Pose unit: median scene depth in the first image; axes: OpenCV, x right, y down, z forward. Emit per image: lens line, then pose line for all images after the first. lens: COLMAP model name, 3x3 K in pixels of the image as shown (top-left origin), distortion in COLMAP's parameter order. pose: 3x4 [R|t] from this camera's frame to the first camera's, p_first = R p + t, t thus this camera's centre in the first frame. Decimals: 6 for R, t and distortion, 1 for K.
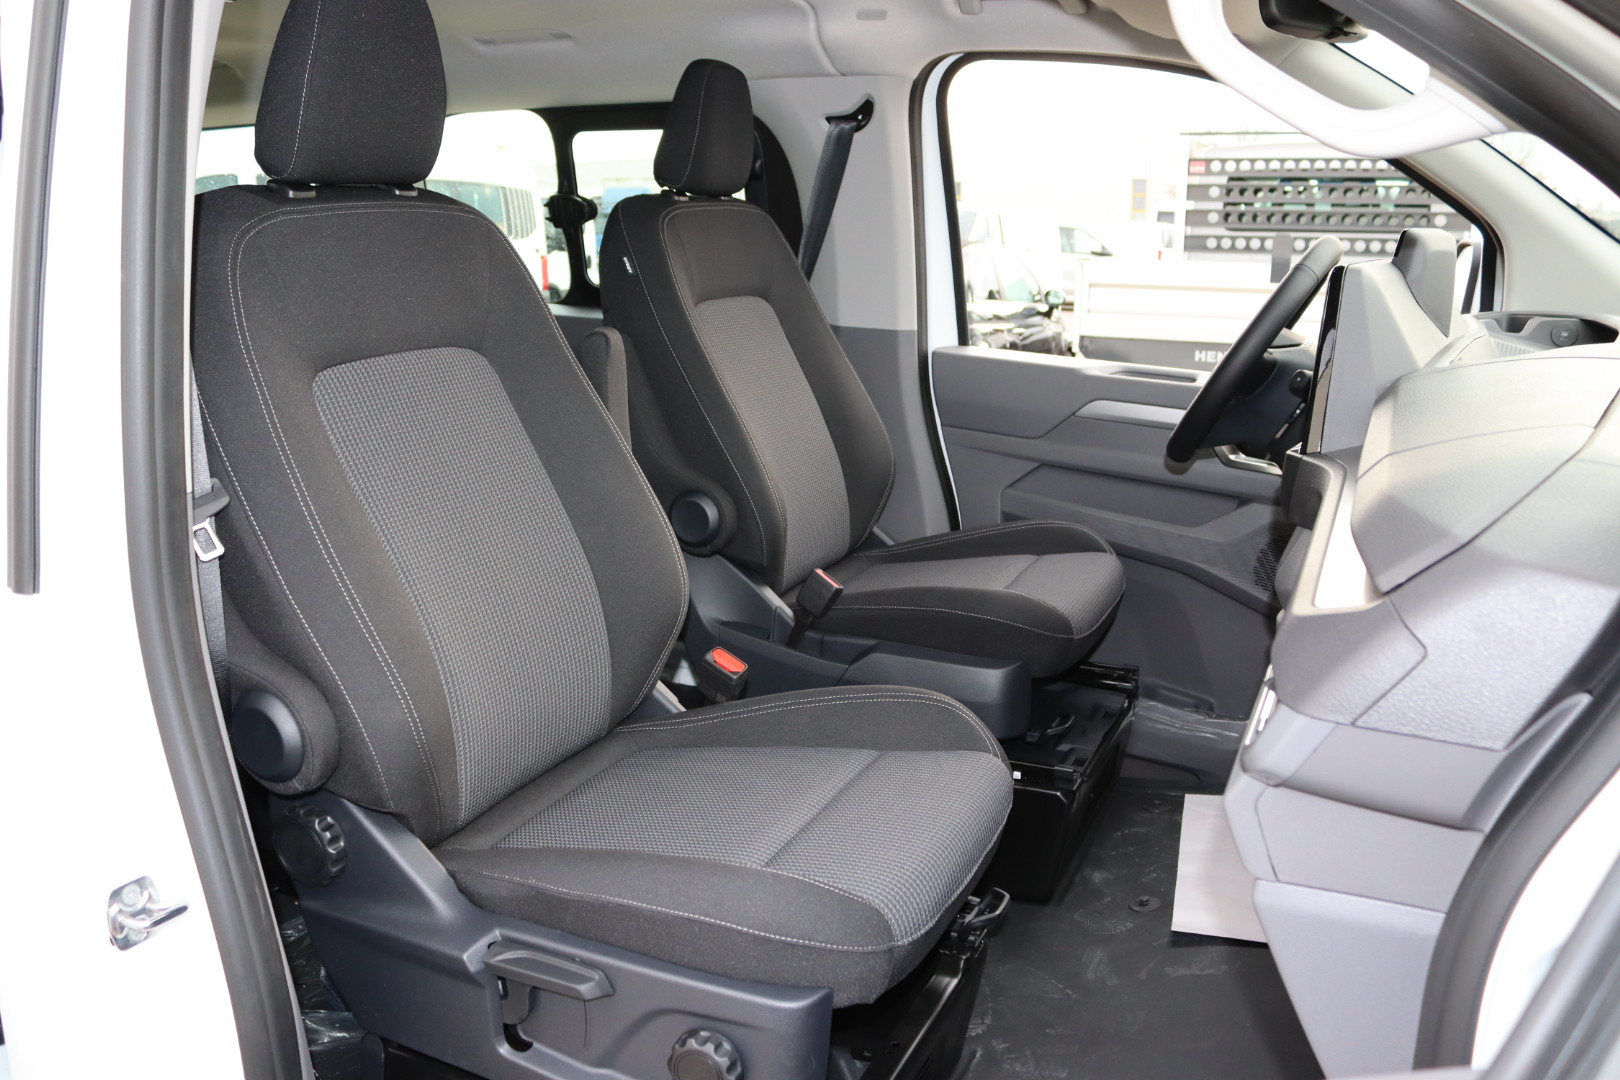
lens RADIAL K [[1348.6, 0, 810.0], [0, 1348.6, 540.0], [0, 0, 1]] dist [-0.161635, 0.138949]
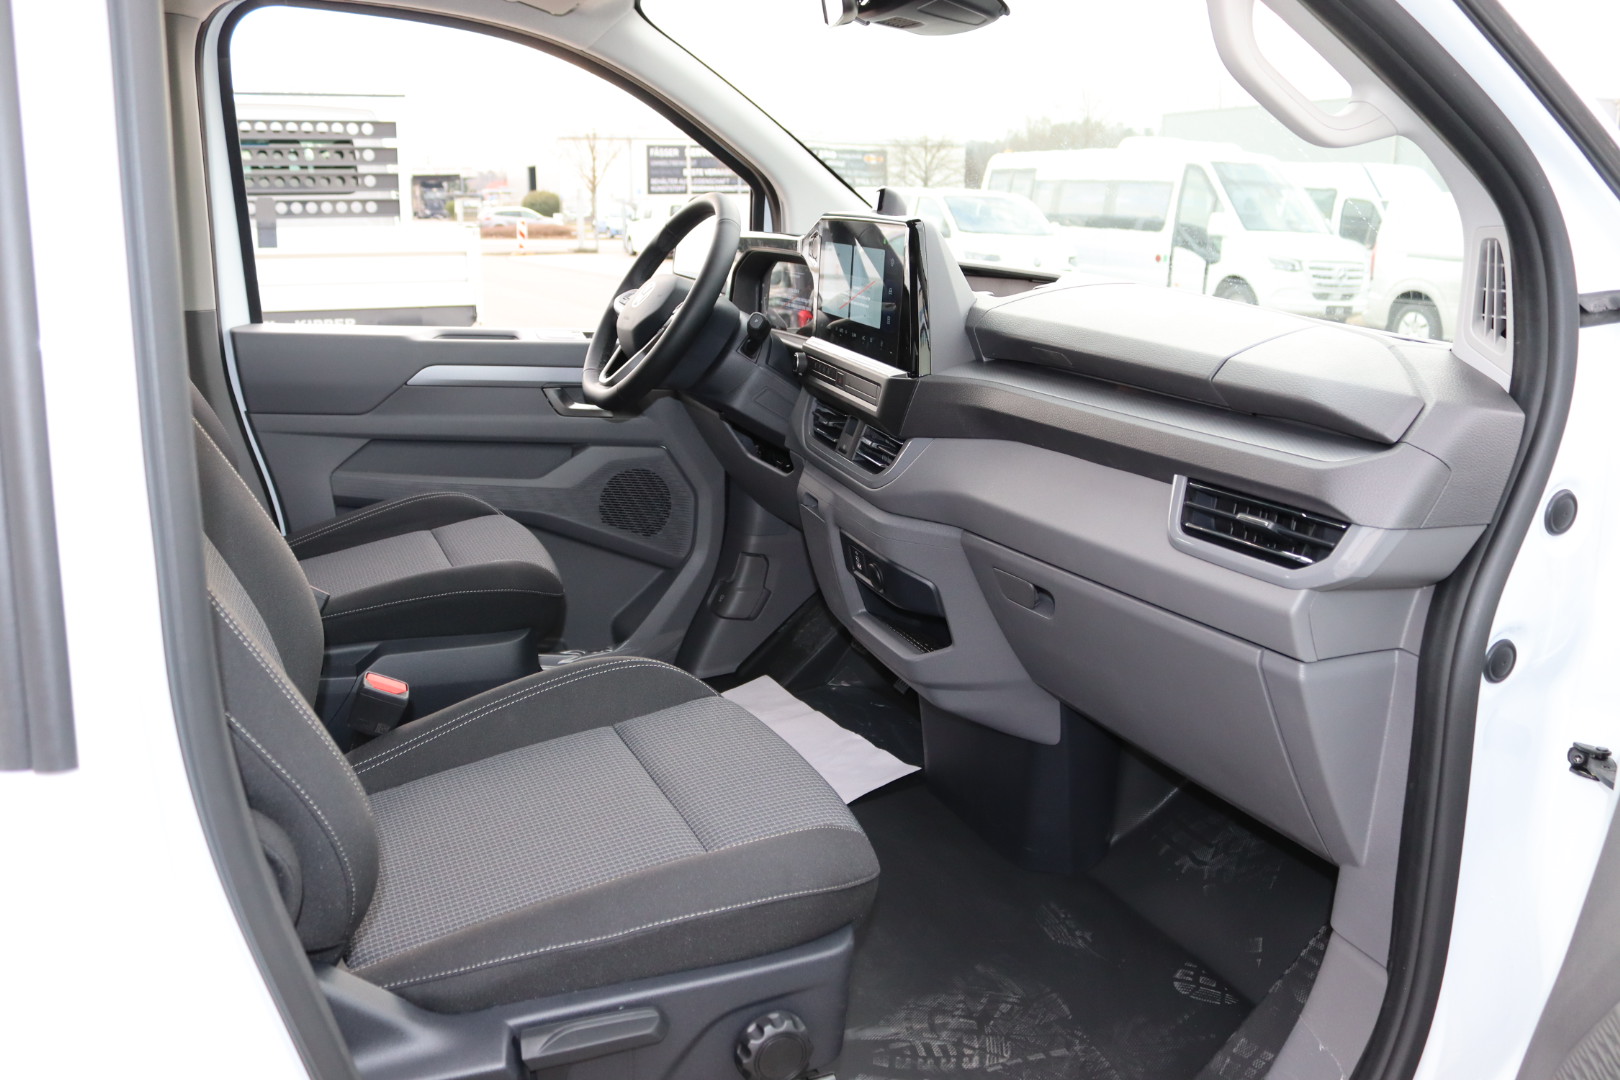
lens RADIAL K [[1343.1, 0, 810.0], [0, 1343.1, 540.0], [0, 0, 1]] dist [-0.155850, 0.135728]
pose [[0.675345, -0.177663, 0.715782, -0.306149], [0.157472, 0.982906, 0.095390, -0.027266], [-0.720494, 0.048294, 0.691778, 0.124828]]
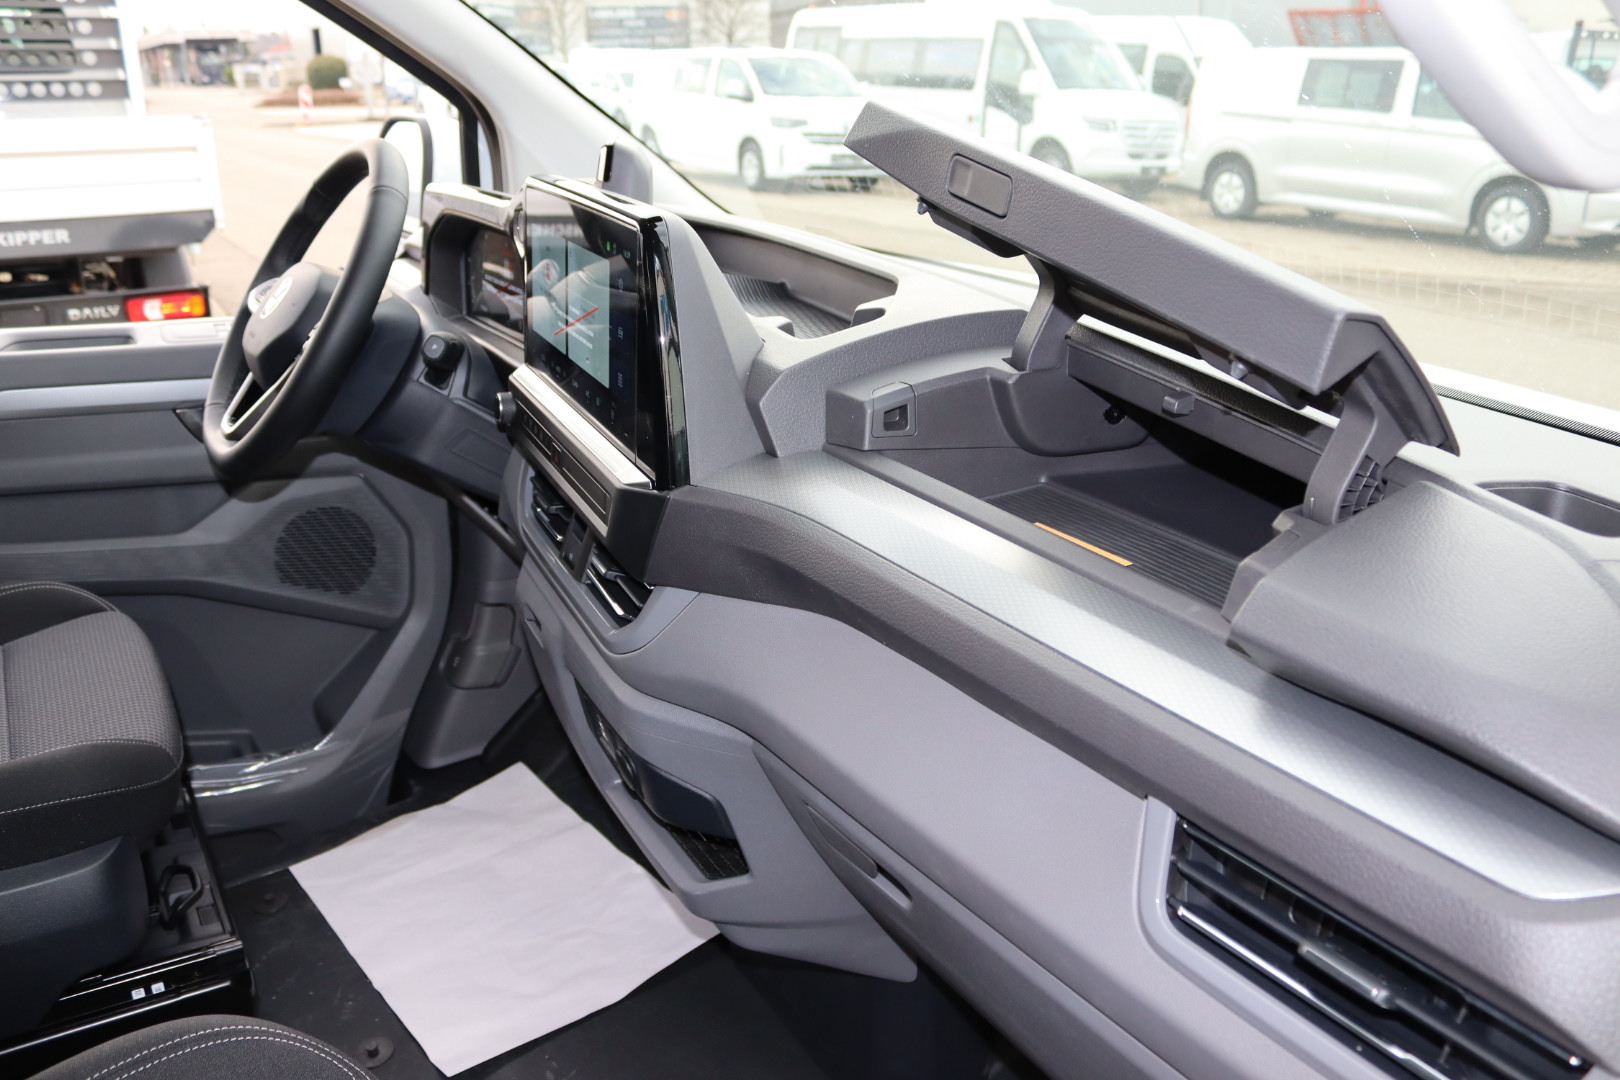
lens RADIAL K [[1343.1, 0, 810.0], [0, 1343.1, 540.0], [0, 0, 1]] dist [-0.155850, 0.135728]
pose [[0.565452, -0.282722, 0.774811, -0.078301], [0.183213, 0.959000, 0.216223, -0.095185], [-0.804174, 0.019692, 0.594067, 0.266855]]
